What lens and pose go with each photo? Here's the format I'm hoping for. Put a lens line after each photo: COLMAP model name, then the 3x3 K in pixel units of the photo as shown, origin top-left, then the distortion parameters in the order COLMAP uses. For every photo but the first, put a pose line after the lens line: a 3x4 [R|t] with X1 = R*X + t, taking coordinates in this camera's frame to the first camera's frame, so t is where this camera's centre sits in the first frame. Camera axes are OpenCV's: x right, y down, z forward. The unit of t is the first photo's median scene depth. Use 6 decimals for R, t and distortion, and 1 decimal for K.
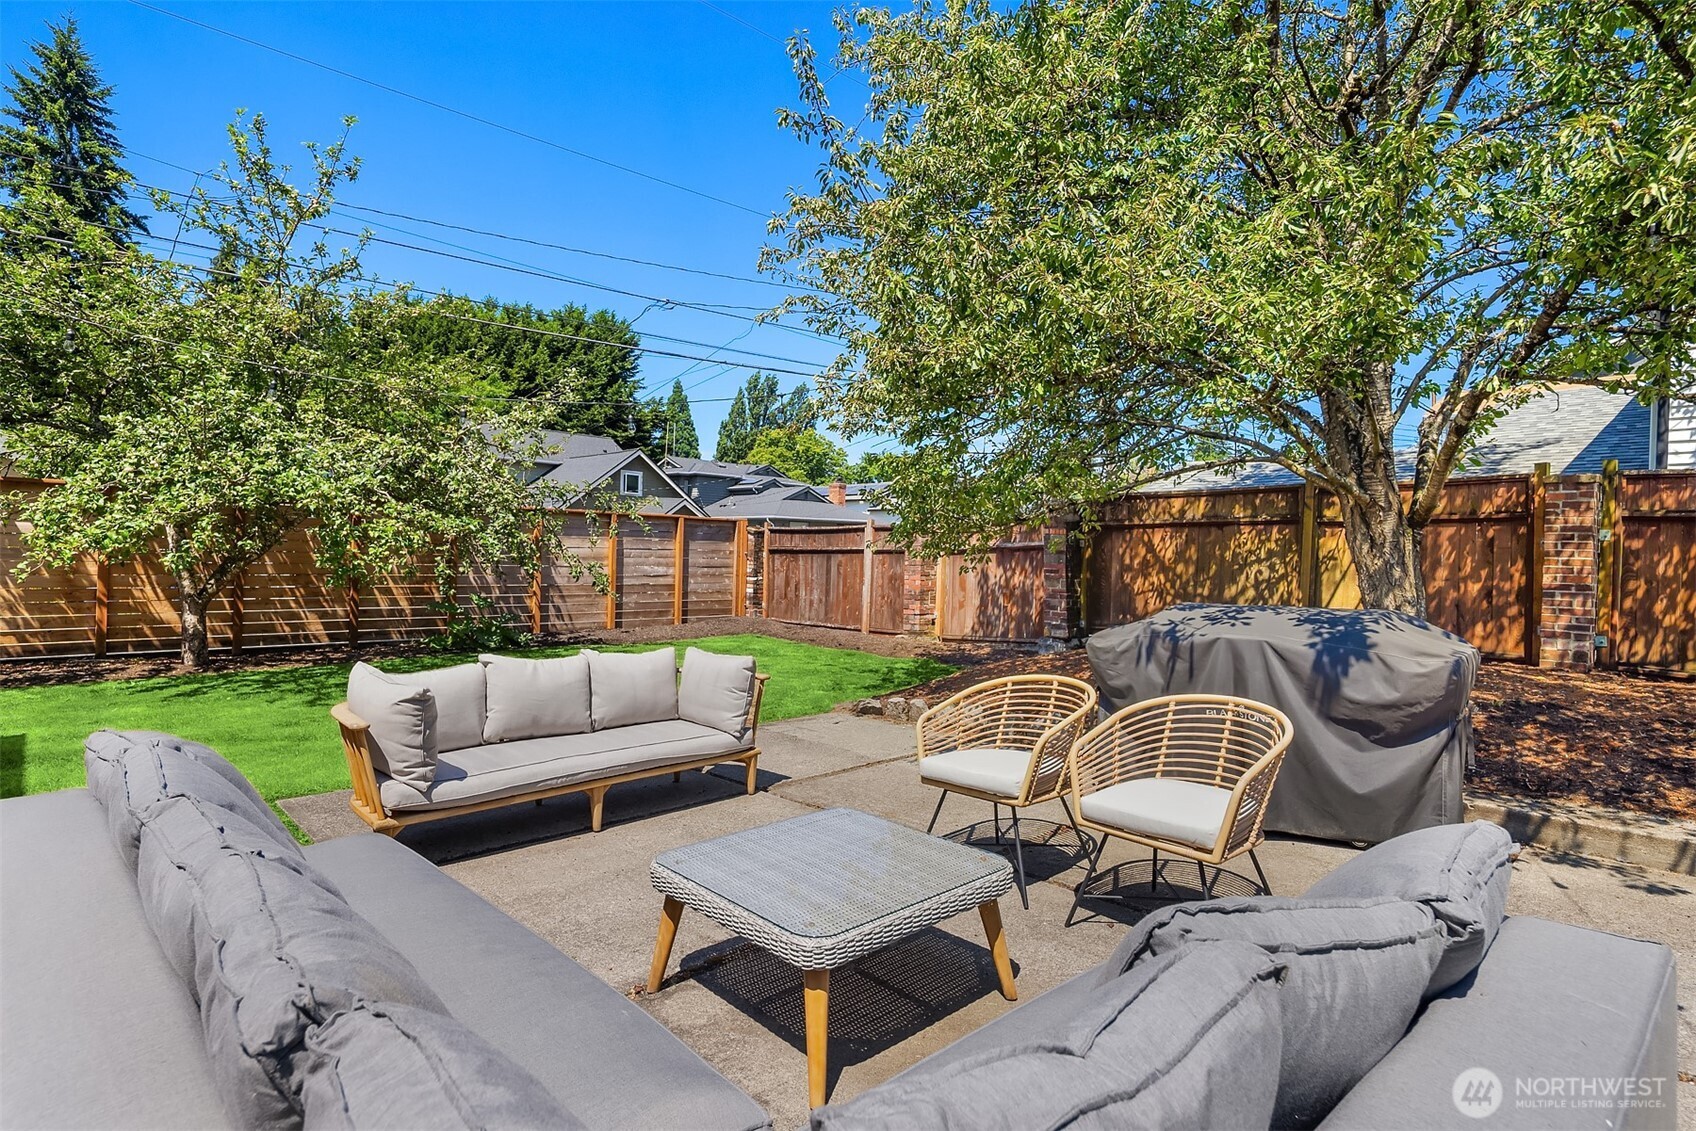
lens RADIAL K [[844.9, 0, 848.6], [0, 844.9, 562.1], [0, 0, 1]] dist [-0.003484, -0.002740]
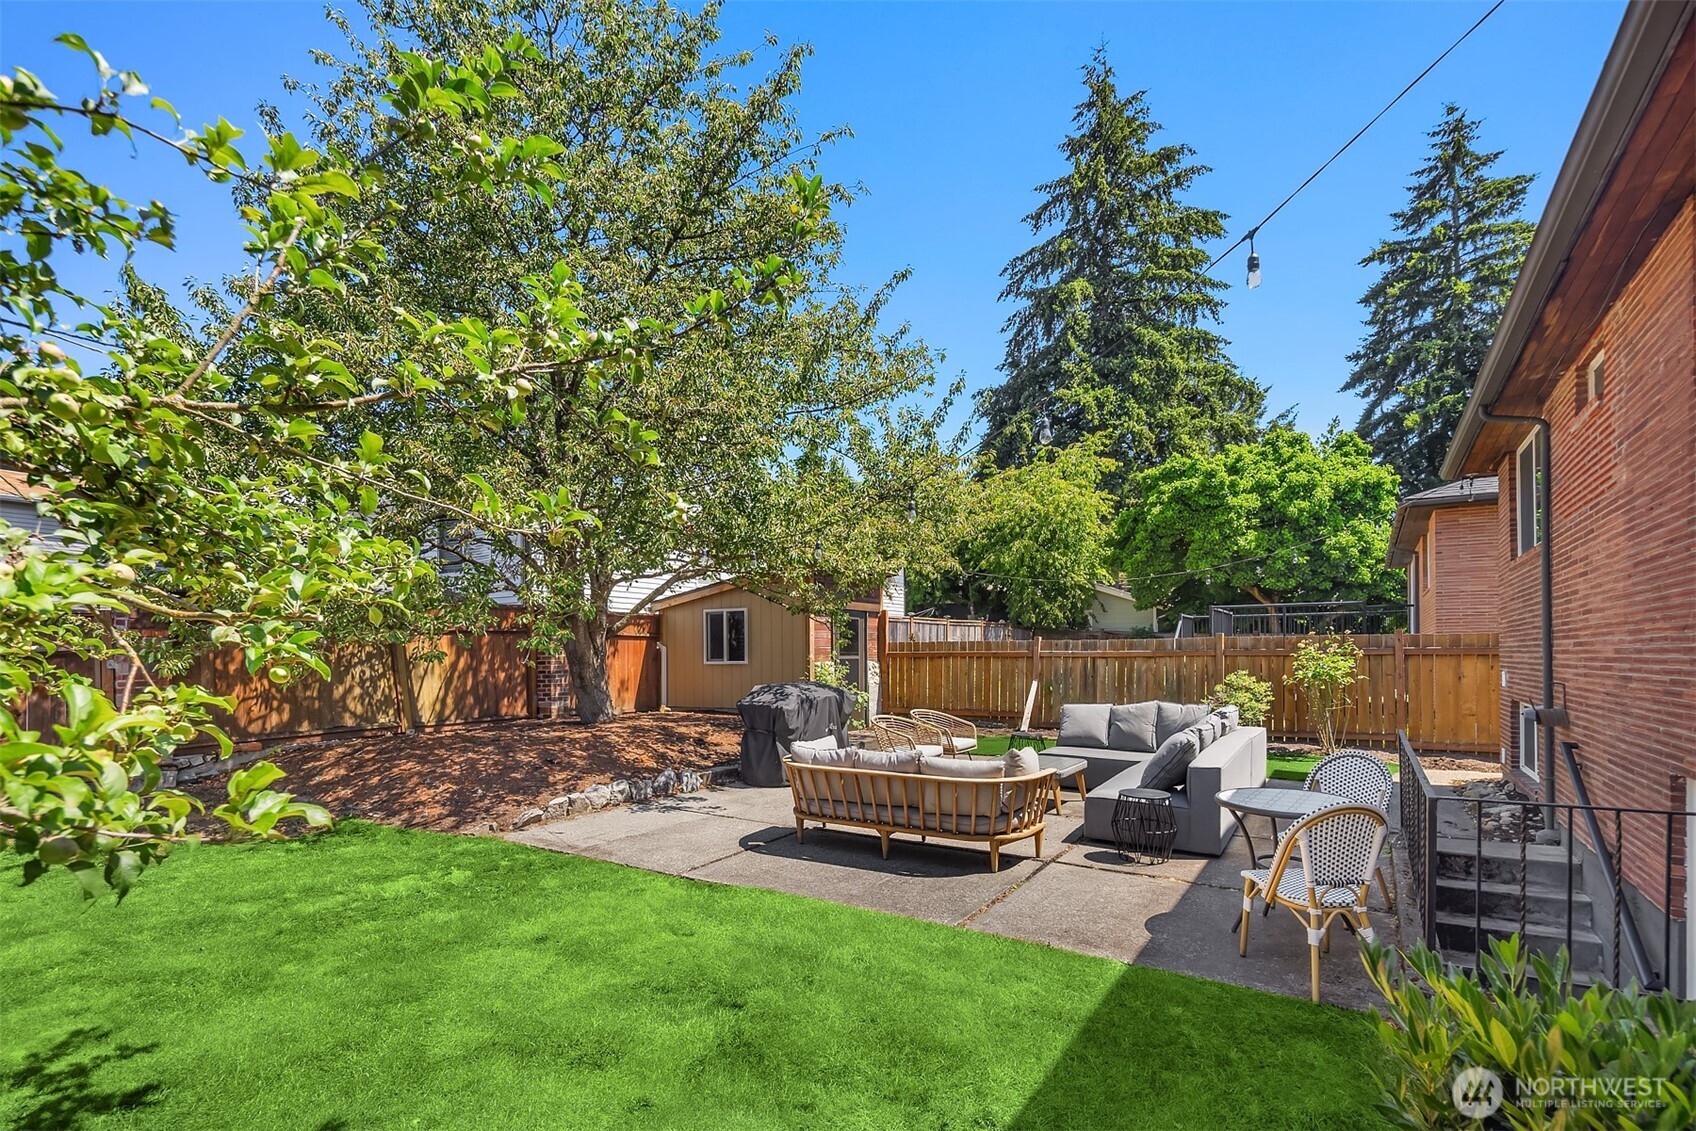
lens RADIAL K [[844.9, 0, 824.8], [0, 844.9, 639.8], [0, 0, 1]] dist [-0.003484, -0.002740]
pose [[-0.225425, -0.006509, 0.974239, -0.895992], [0.007586, 0.999936, 0.008436, -0.042817], [-0.974231, 0.009292, -0.225361, 0.748139]]
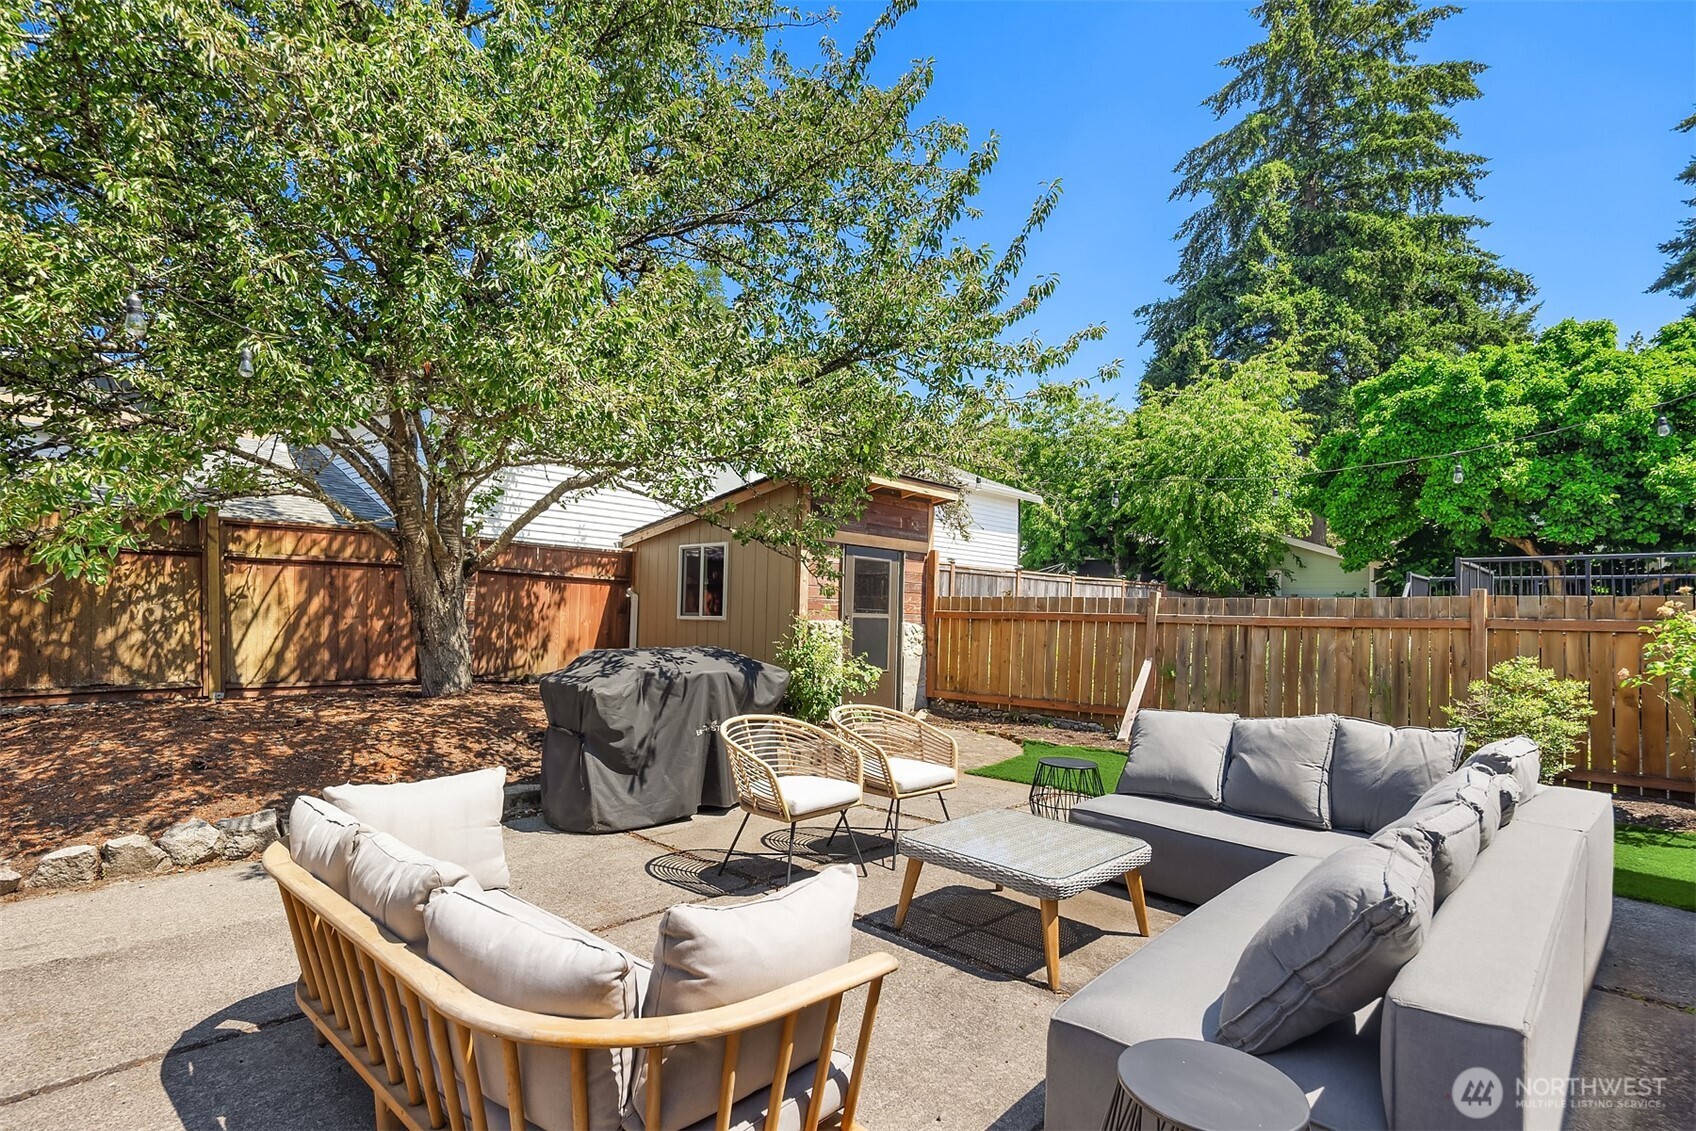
lens RADIAL K [[844.9, 0, 834.2], [0, 844.9, 581.2], [0, 0, 1]] dist [-0.003484, -0.002740]
pose [[-0.022030, 0.019922, 0.999559, -0.421404], [-0.018240, 0.999627, -0.020325, -0.015575], [-0.999591, -0.018680, -0.021658, 0.389800]]
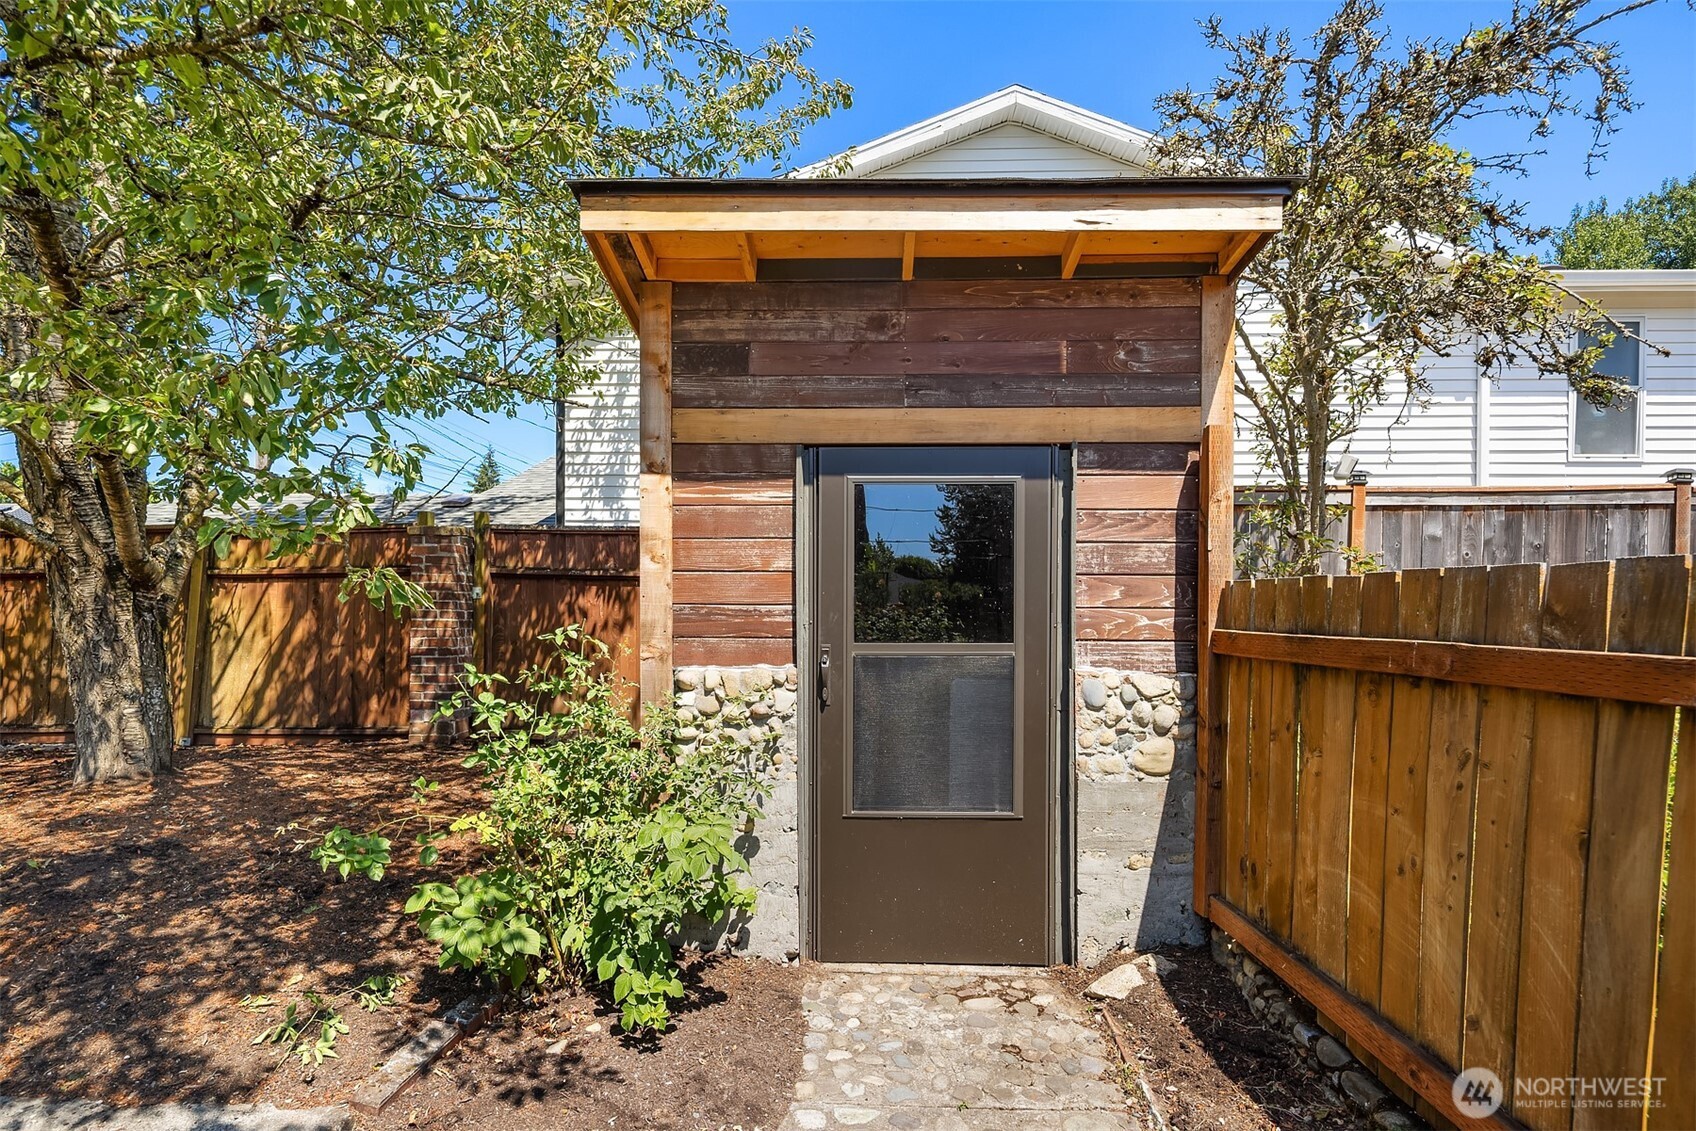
lens RADIAL K [[844.9, 0, 811.2], [0, 844.9, 596.3], [0, 0, 1]] dist [-0.003484, -0.002740]
pose [[0.709107, -0.014208, 0.704958, 0.445634], [0.020764, 0.999784, -0.000736, -0.018105], [-0.704796, 0.015160, 0.709248, 0.069642]]
